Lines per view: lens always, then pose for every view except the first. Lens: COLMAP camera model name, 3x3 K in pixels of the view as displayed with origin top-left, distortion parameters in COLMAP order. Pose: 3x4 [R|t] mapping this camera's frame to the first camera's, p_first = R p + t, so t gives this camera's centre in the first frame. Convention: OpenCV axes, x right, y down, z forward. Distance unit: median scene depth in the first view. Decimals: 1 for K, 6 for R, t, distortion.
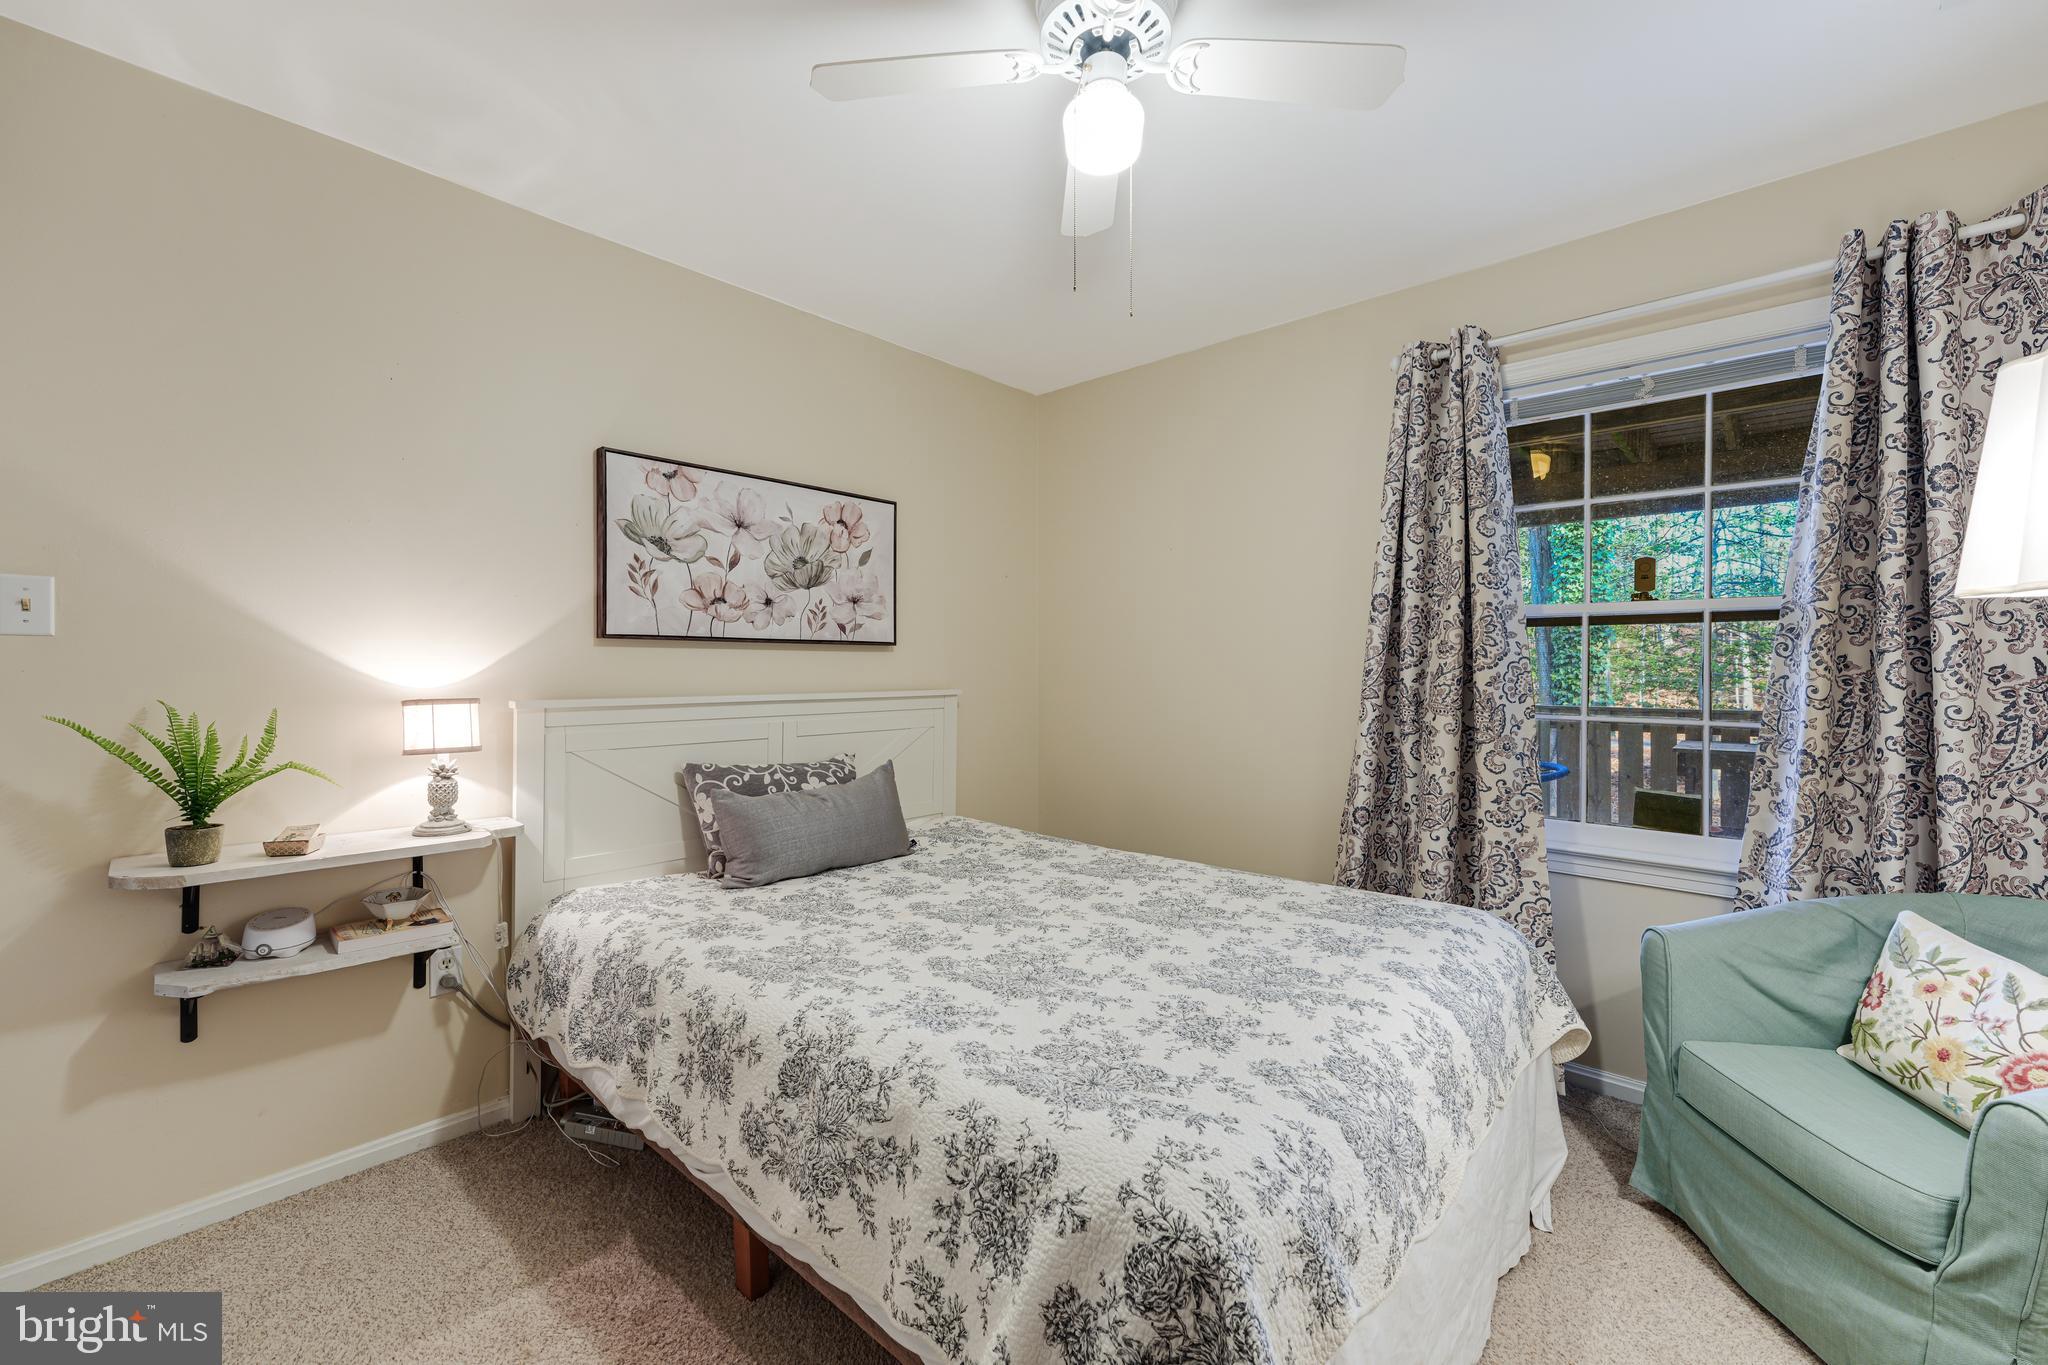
lens RADIAL K [[834.0, 0, 1035.3], [0, 834.0, 659.1], [0, 0, 1]] dist [0.001504, 0.000277]
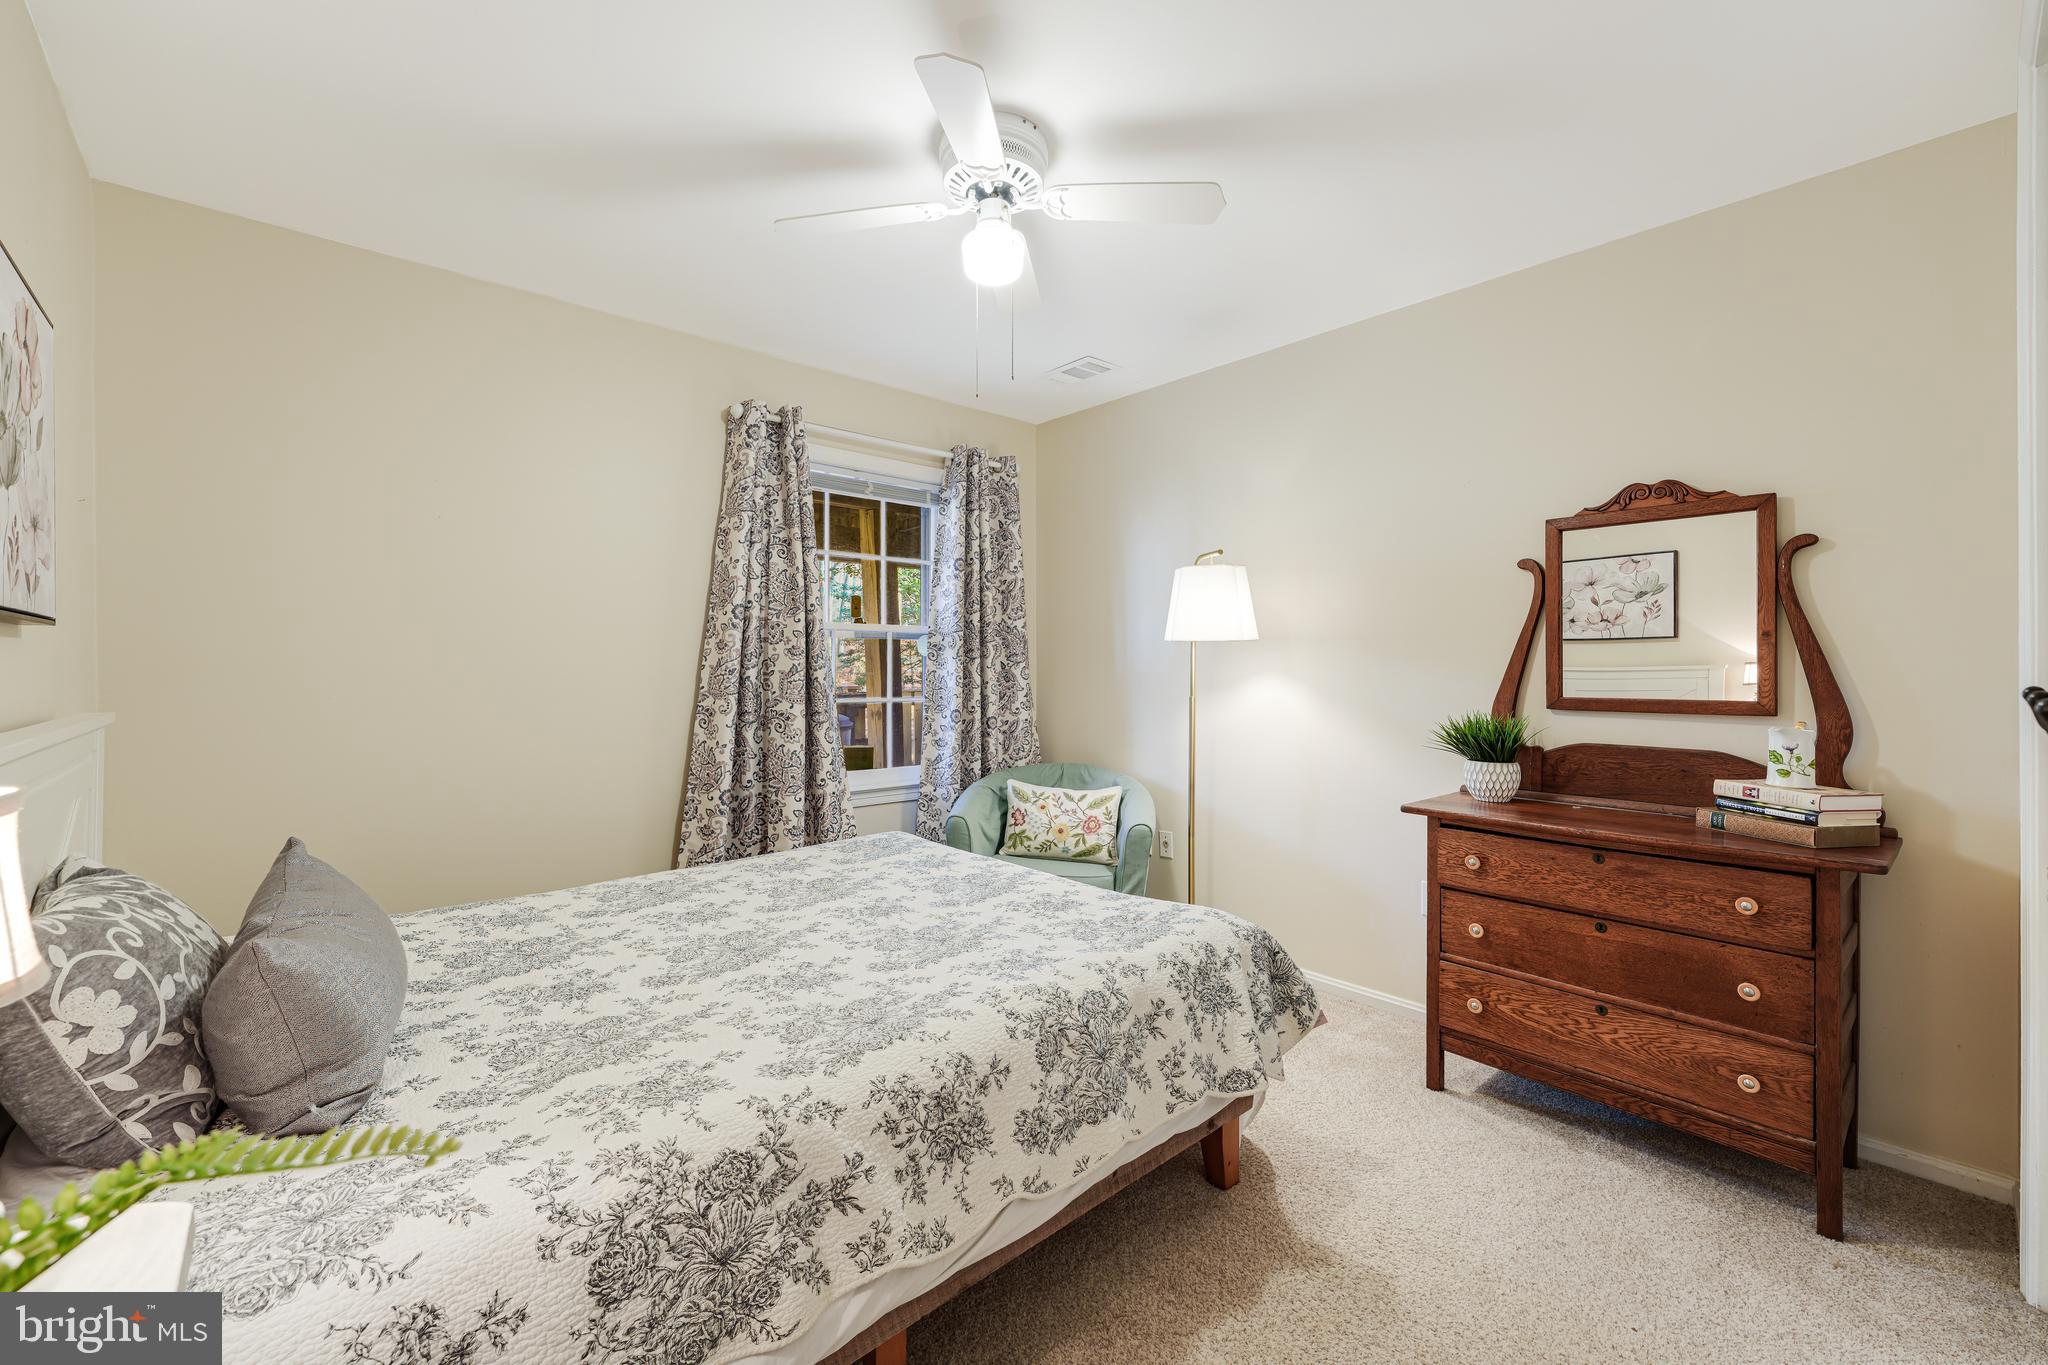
lens RADIAL K [[834.0, 0, 1035.3], [0, 834.0, 659.1], [0, 0, 1]] dist [0.001504, 0.000277]
pose [[0.092103, 0.007133, 0.995724, -1.004425], [-0.009557, 0.999935, -0.006279, 0.004223], [-0.995704, -0.008938, 0.092165, 0.683537]]
